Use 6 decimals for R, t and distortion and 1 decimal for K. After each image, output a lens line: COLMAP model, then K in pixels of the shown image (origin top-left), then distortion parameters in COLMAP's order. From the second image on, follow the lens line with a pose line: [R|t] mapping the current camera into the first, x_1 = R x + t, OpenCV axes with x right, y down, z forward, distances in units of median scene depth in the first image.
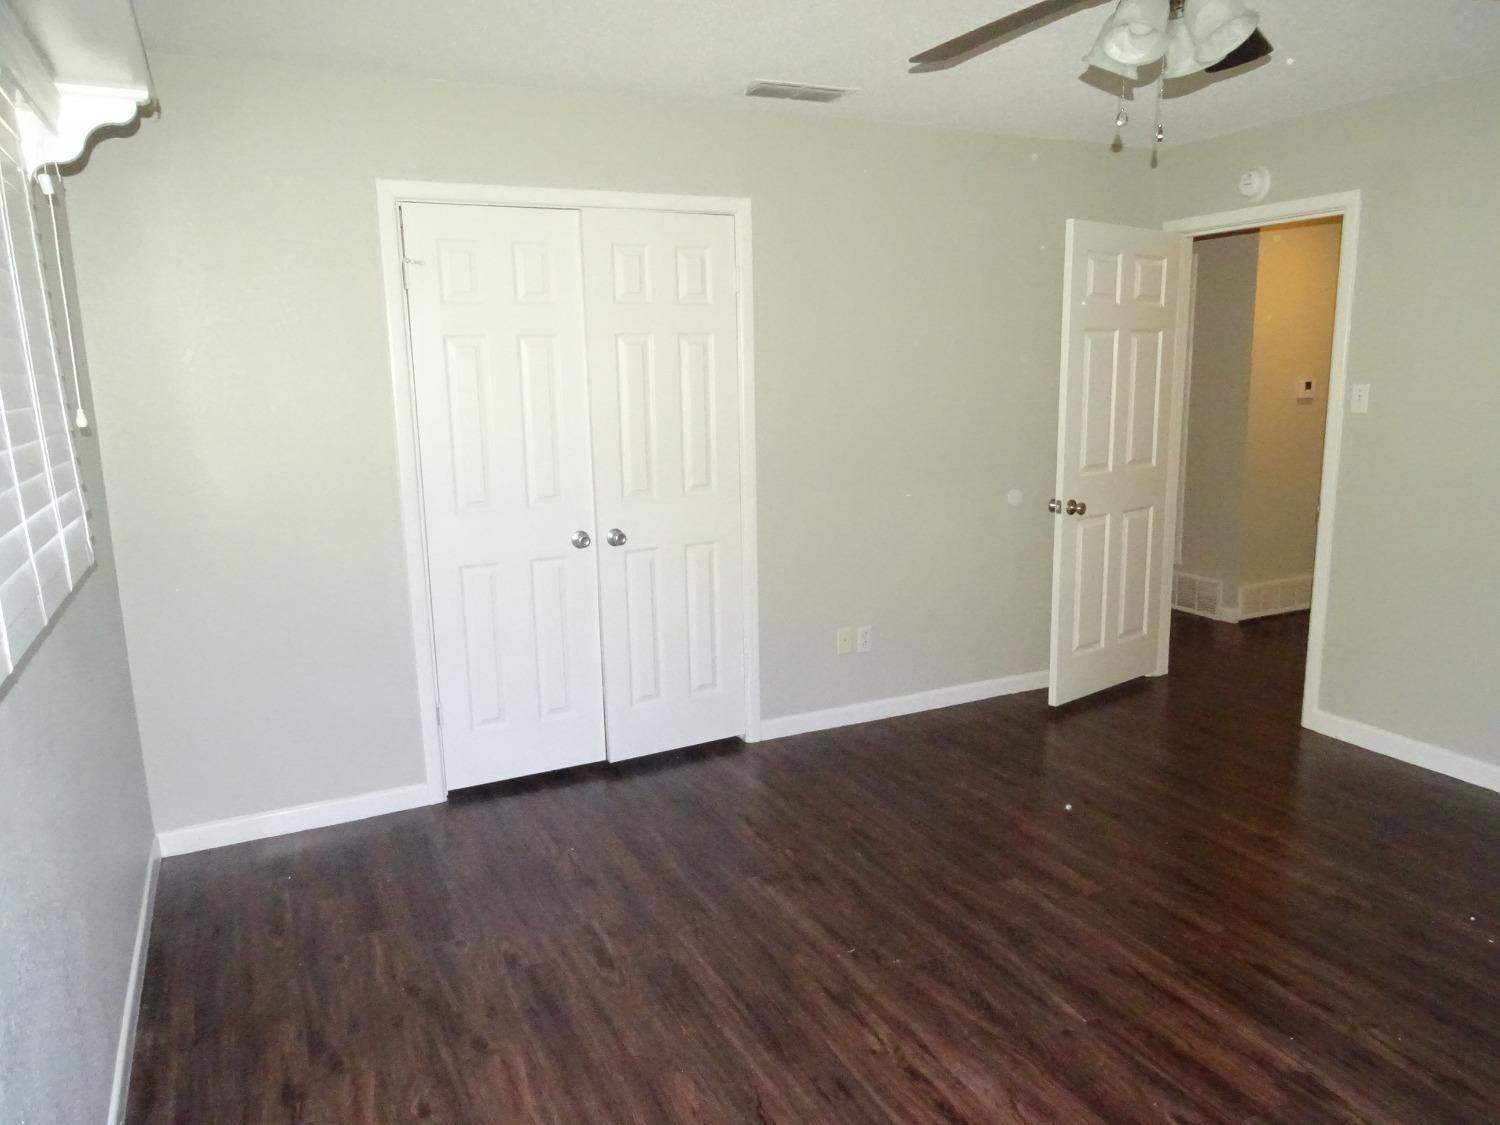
lens RADIAL K [[1059.6, 0, 750.0], [0, 1059.6, 562.5], [0, 0, 1]] dist [-0.000202, -0.000879]
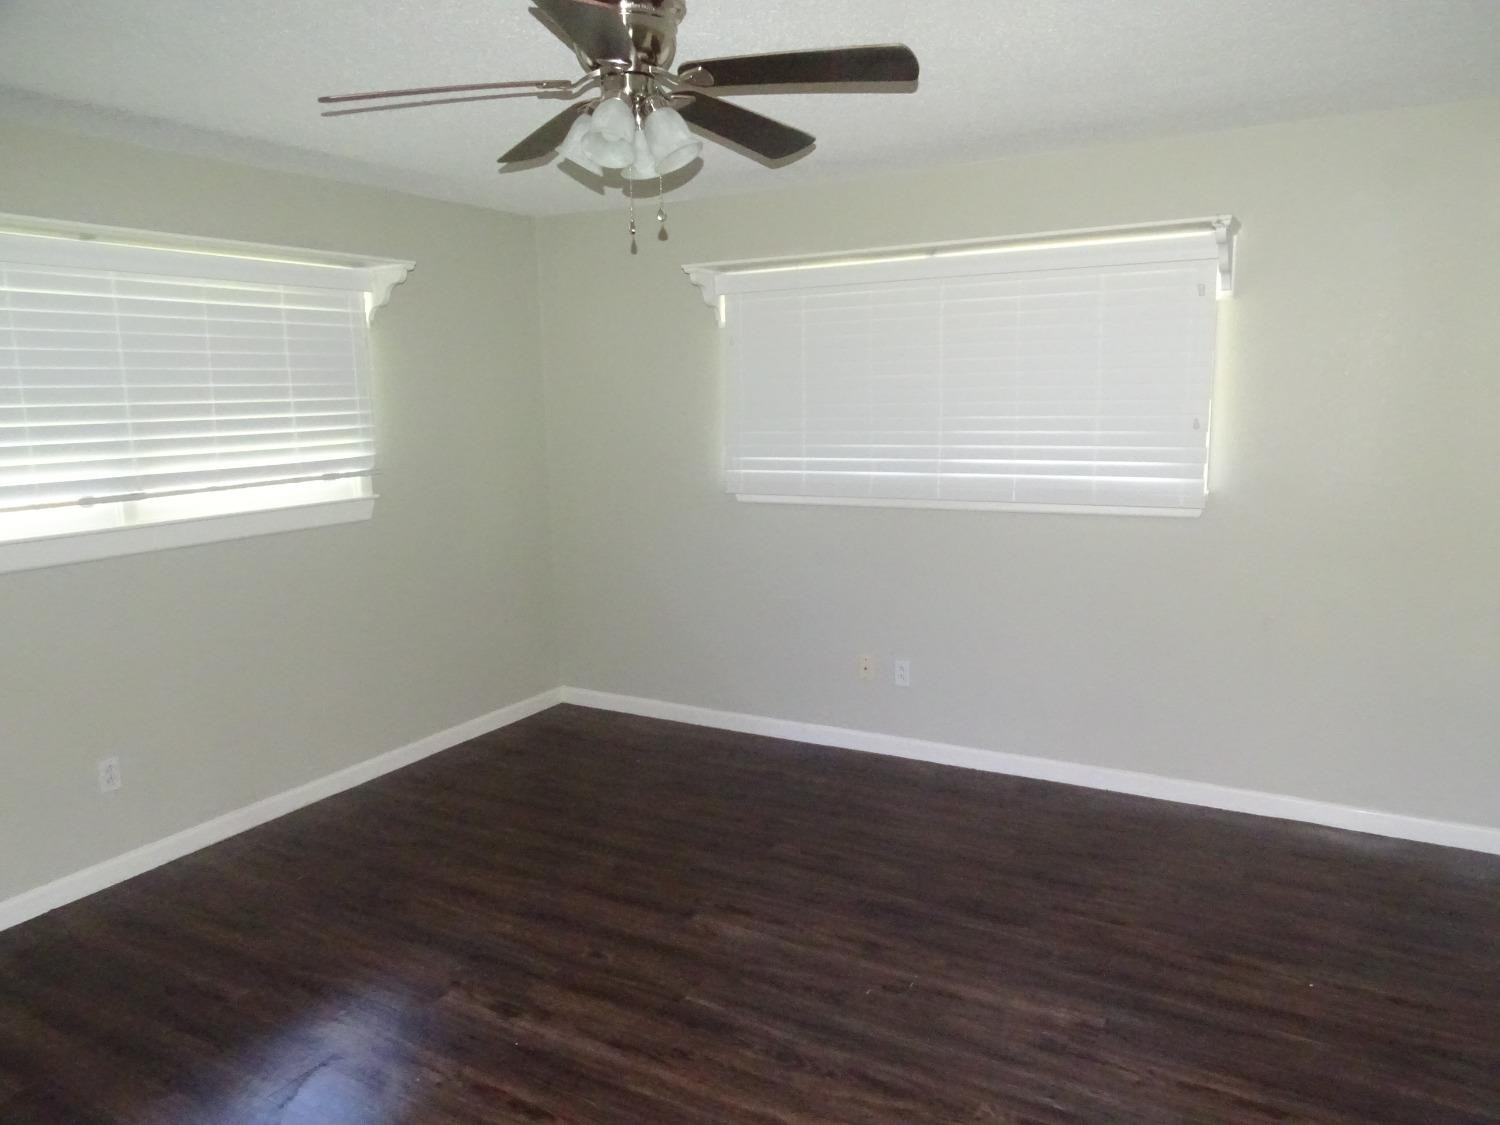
lens RADIAL K [[1059.6, 0, 750.0], [0, 1059.6, 562.5], [0, 0, 1]] dist [-0.000202, -0.000879]
pose [[-0.823677, 0.135405, -0.550655, 0.613210], [-0.063357, 0.943017, 0.326656, -0.284442], [0.563508, 0.303947, -0.768163, 1.319048]]
